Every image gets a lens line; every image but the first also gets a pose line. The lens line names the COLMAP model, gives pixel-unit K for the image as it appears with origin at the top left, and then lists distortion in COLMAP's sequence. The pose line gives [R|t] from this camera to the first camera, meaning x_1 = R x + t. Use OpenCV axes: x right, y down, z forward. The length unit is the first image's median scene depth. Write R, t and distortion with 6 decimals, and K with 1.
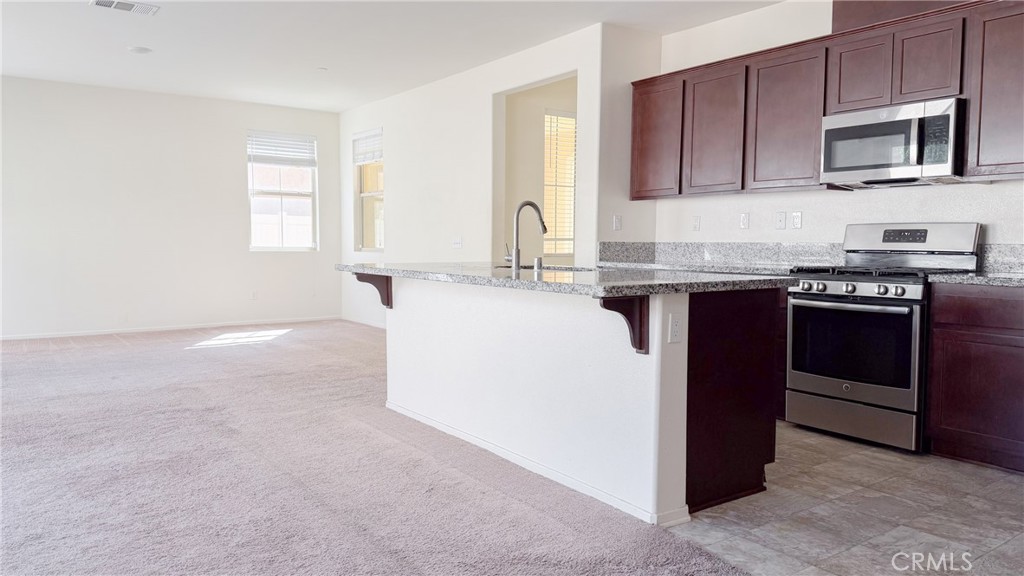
lens RADIAL K [[723.6, 0, 506.7], [0, 723.6, 291.8], [0, 0, 1]] dist [0.115108, -0.162775]
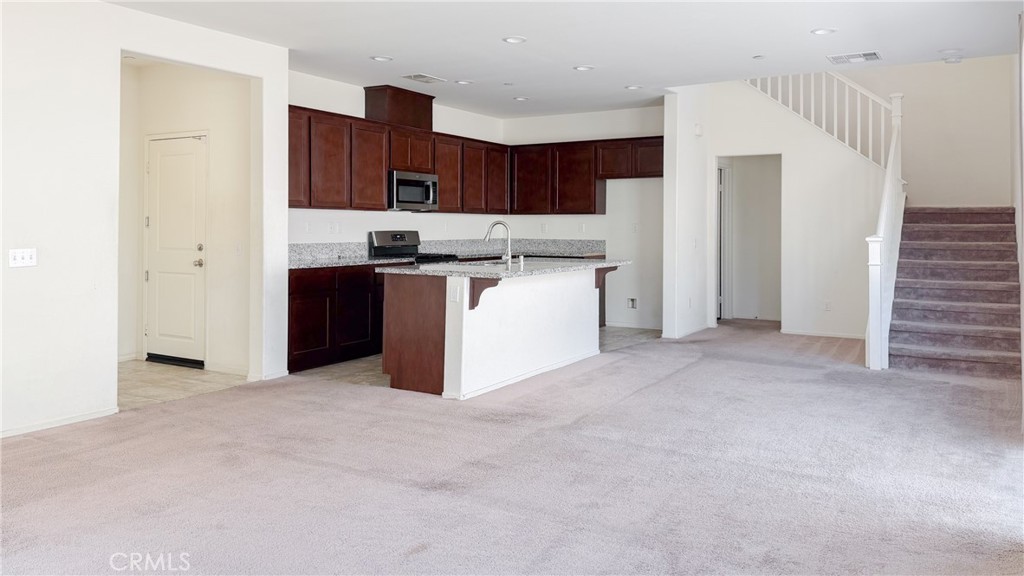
lens RADIAL K [[738.8, 0, 516.2], [0, 738.8, 231.3], [0, 0, 1]] dist [0.077195, -0.101992]
pose [[-0.395695, -0.013147, 0.918288, -1.091453], [0.060728, 0.997335, 0.040447, -0.123514], [-0.916372, 0.071771, -0.393842, 1.207077]]
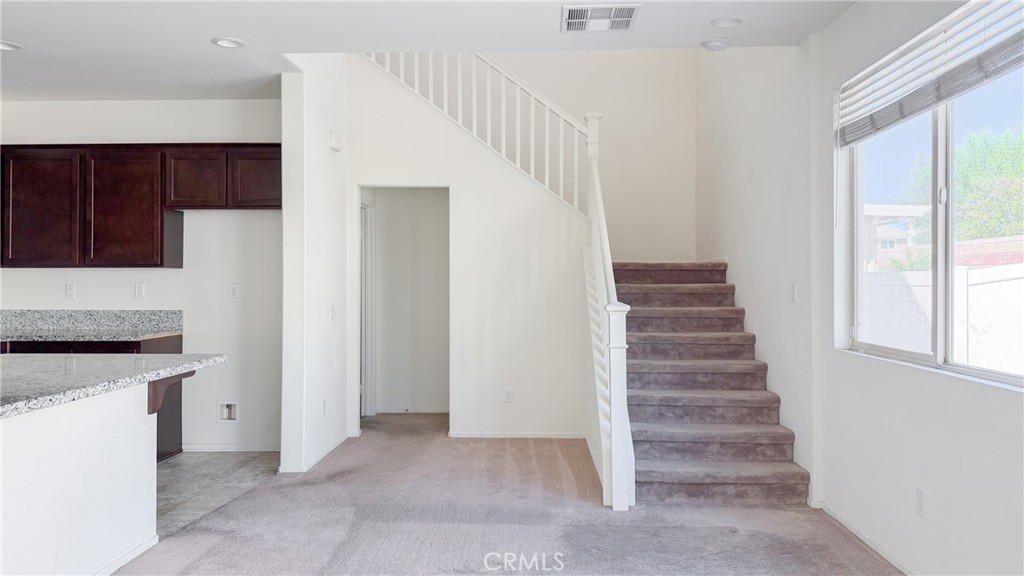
lens RADIAL K [[744.5, 0, 508.0], [0, 744.5, 275.5], [0, 0, 1]] dist [0.108825, -0.181508]
pose [[-0.790486, 0.001318, 0.612479, -0.588539], [0.039201, 0.998056, 0.048446, -0.103311], [-0.611225, 0.062306, -0.789001, 0.883333]]
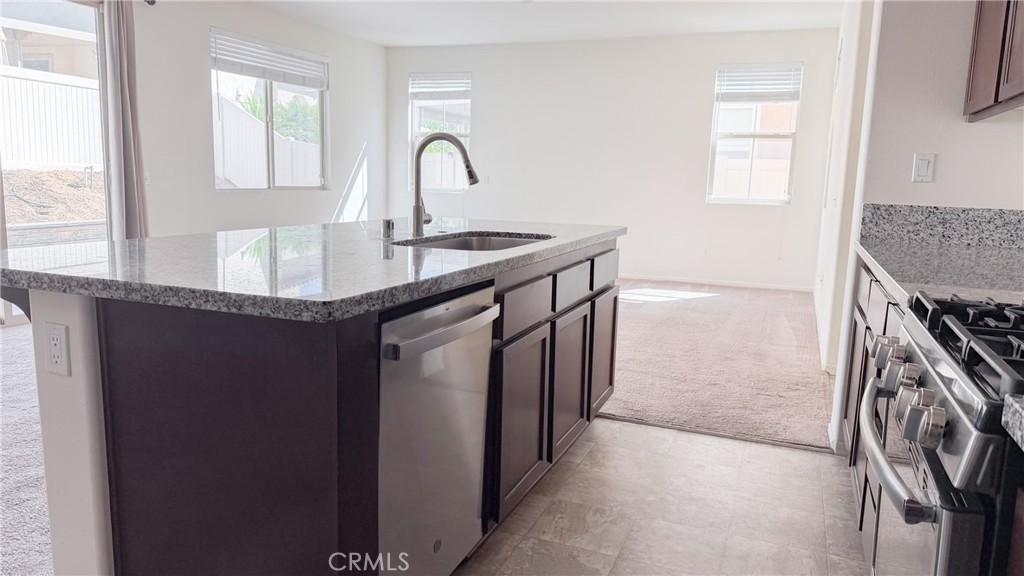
lens RADIAL K [[734.0, 0, 512.0], [0, 734.0, 288.0], [0, 0, 1]] dist [0.012990, 0.001194]
pose [[0.540623, 0.132638, -0.830743, 0.479641], [-0.080718, 0.991115, 0.105714, -0.046973], [0.837383, 0.009905, 0.546526, 0.523964]]
